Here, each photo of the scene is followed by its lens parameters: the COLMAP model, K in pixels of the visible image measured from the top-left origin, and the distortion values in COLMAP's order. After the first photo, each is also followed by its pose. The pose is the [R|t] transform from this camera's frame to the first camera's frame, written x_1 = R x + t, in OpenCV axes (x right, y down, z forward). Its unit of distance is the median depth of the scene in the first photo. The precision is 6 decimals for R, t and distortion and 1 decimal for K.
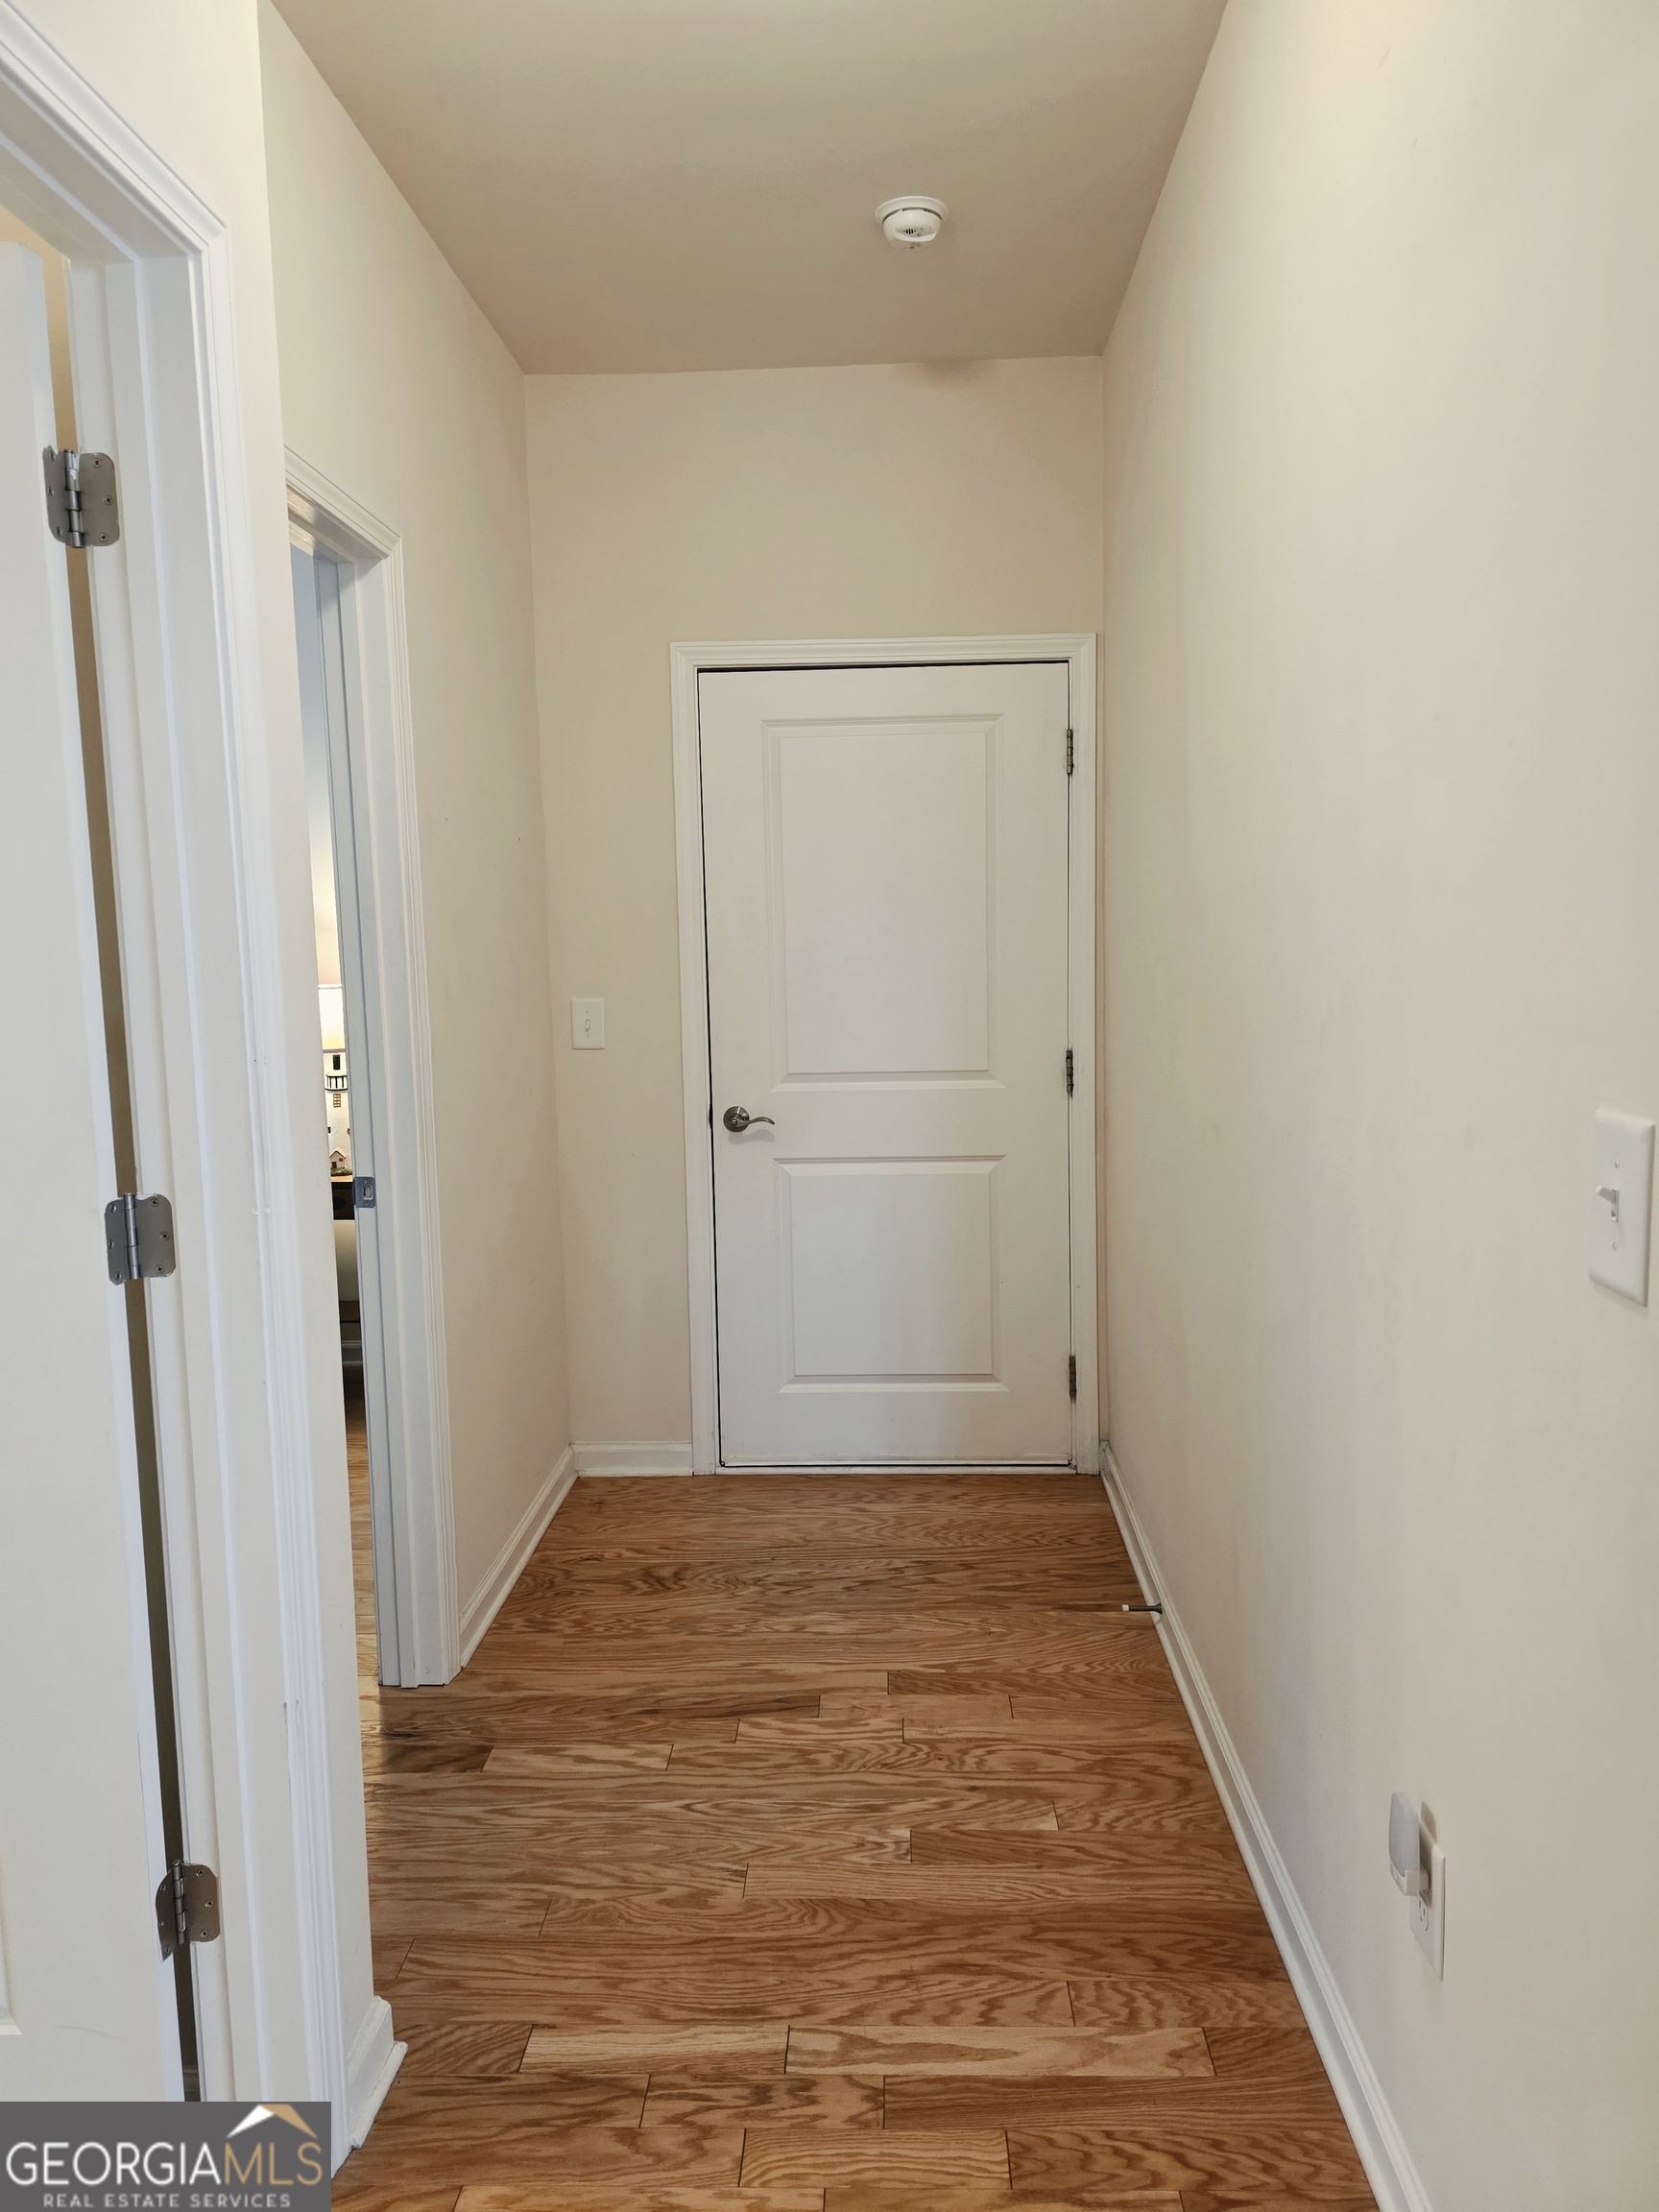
lens RADIAL K [[1492.1, 0, 833.7], [0, 1492.1, 1107.8], [0, 0, 1]] dist [0.055006, -0.051455]
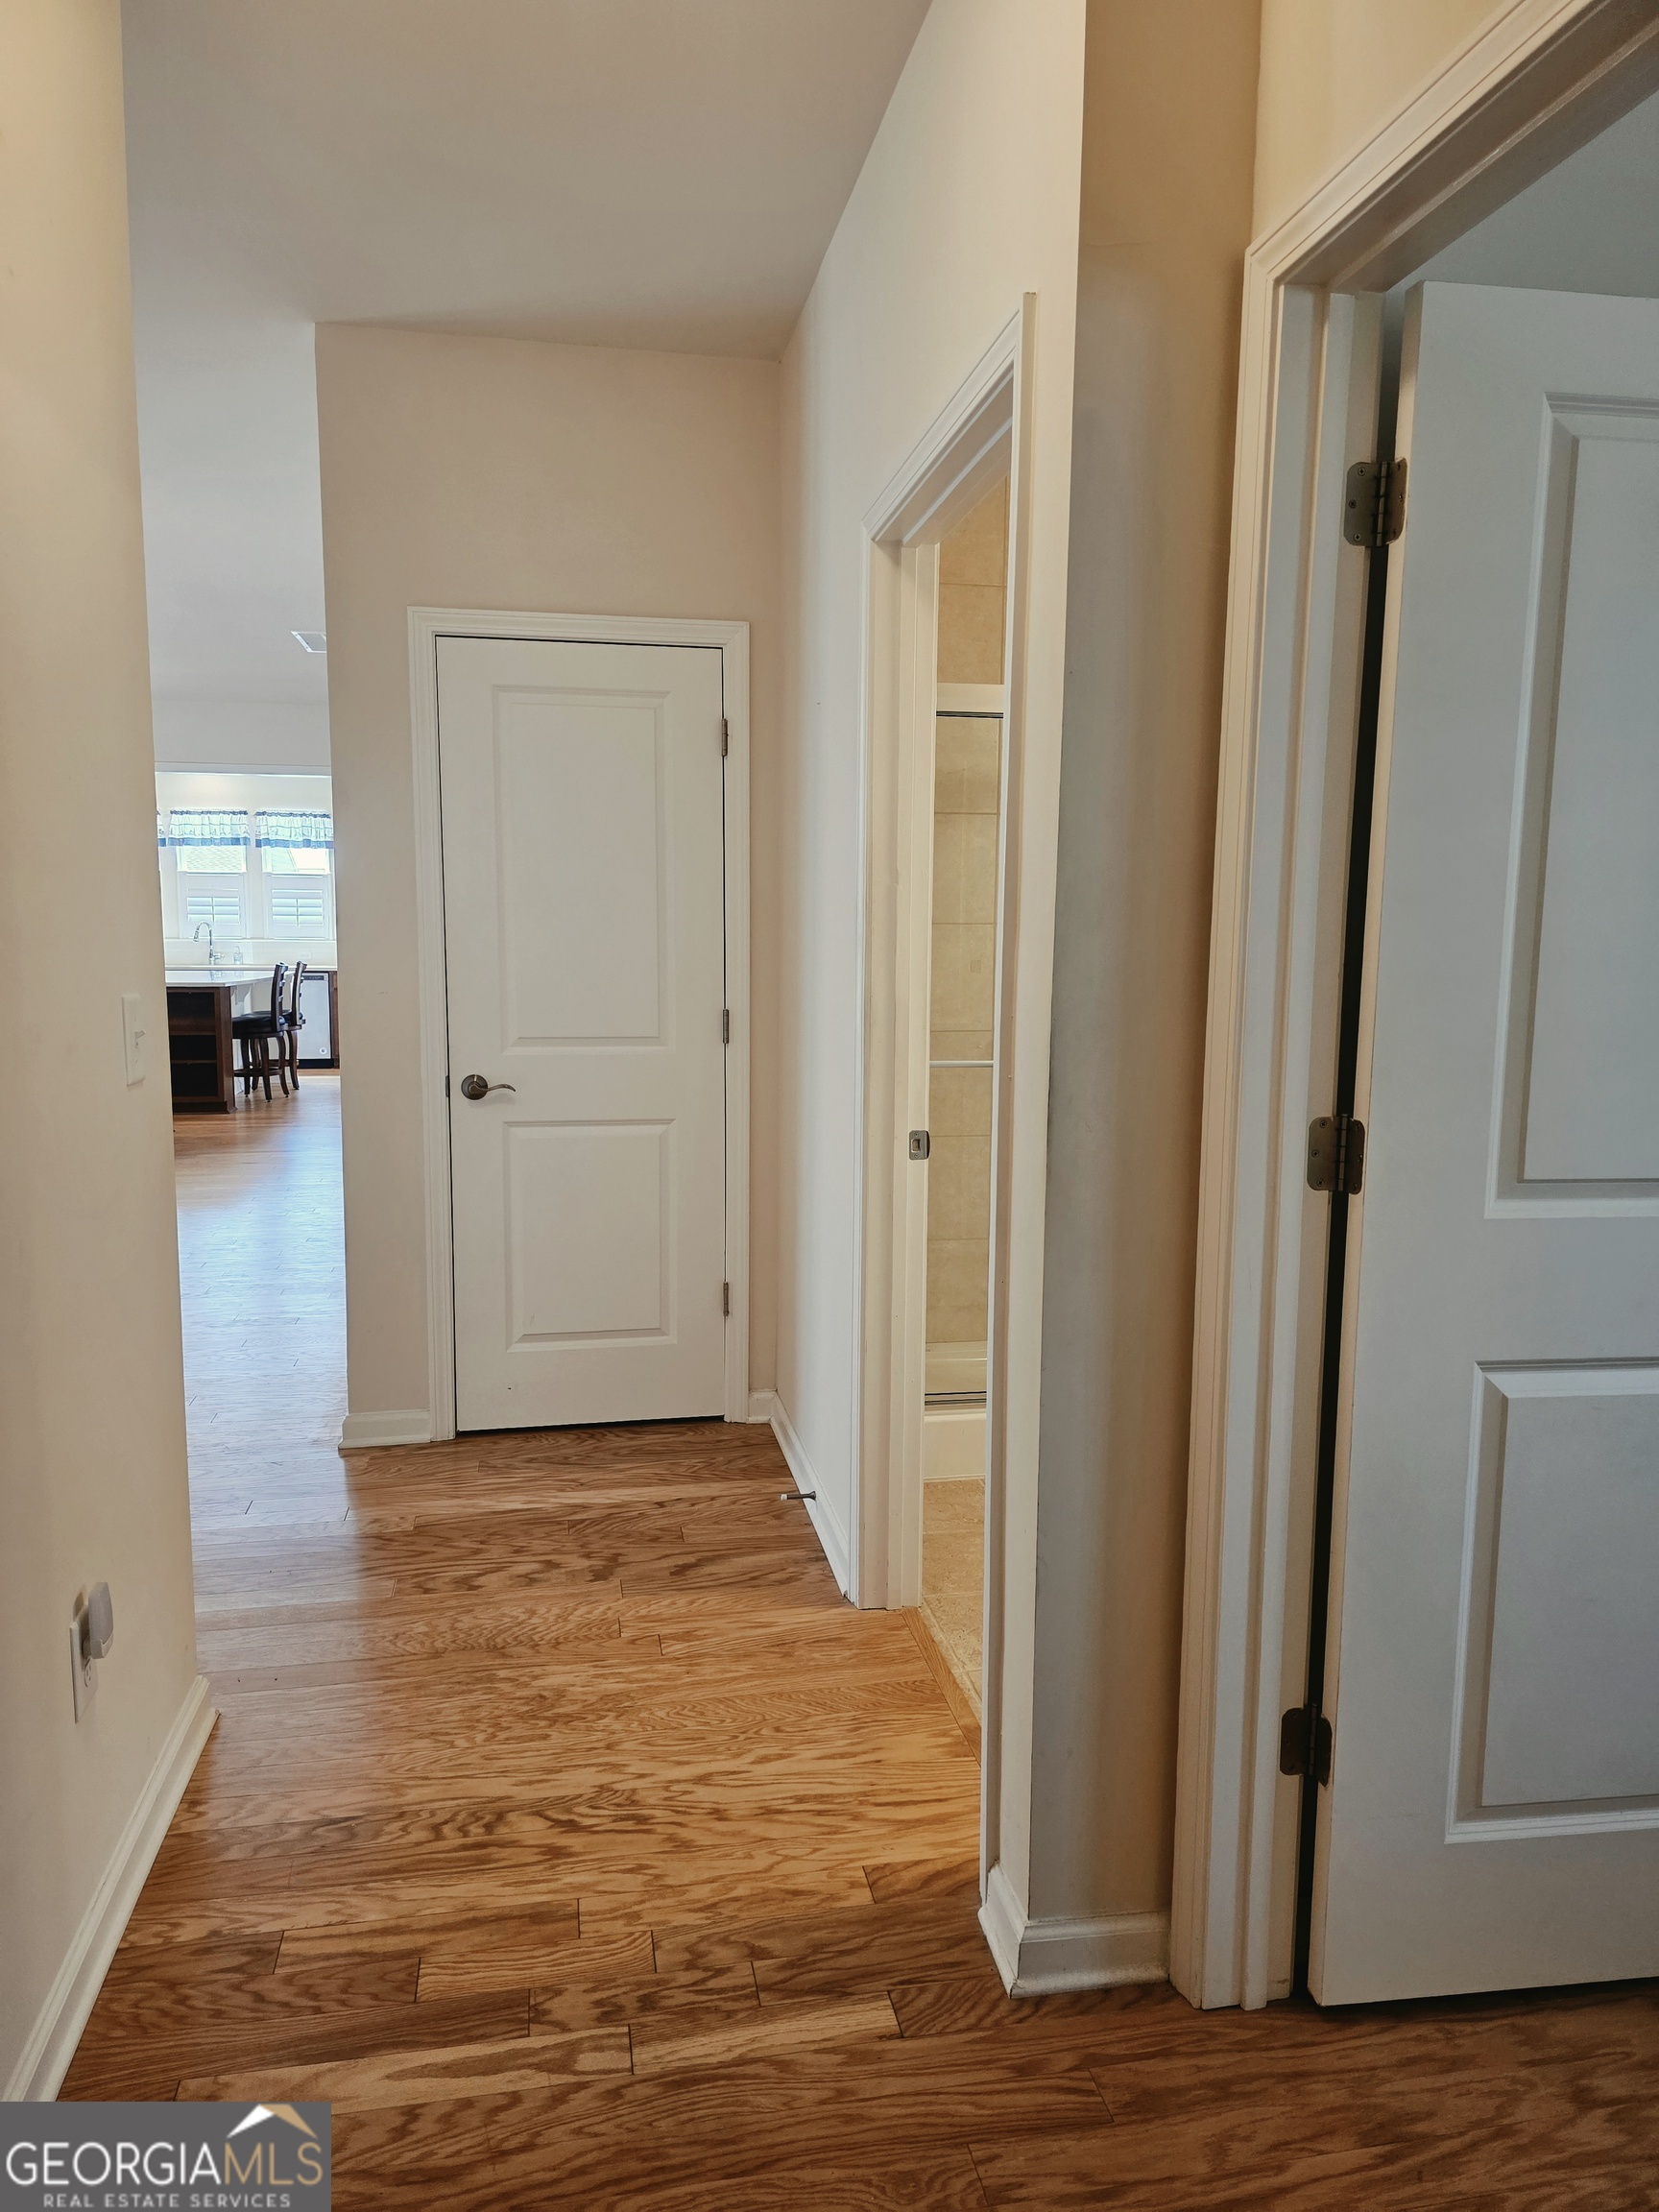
lens RADIAL K [[1492.1, 0, 821.4], [0, 1492.1, 1099.0], [0, 0, 1]] dist [0.055006, -0.051455]
pose [[-0.975749, 0.038289, -0.215517, 0.035876], [-0.013603, 0.972072, 0.234287, -0.198935], [0.218468, 0.231537, -0.947978, 1.814427]]
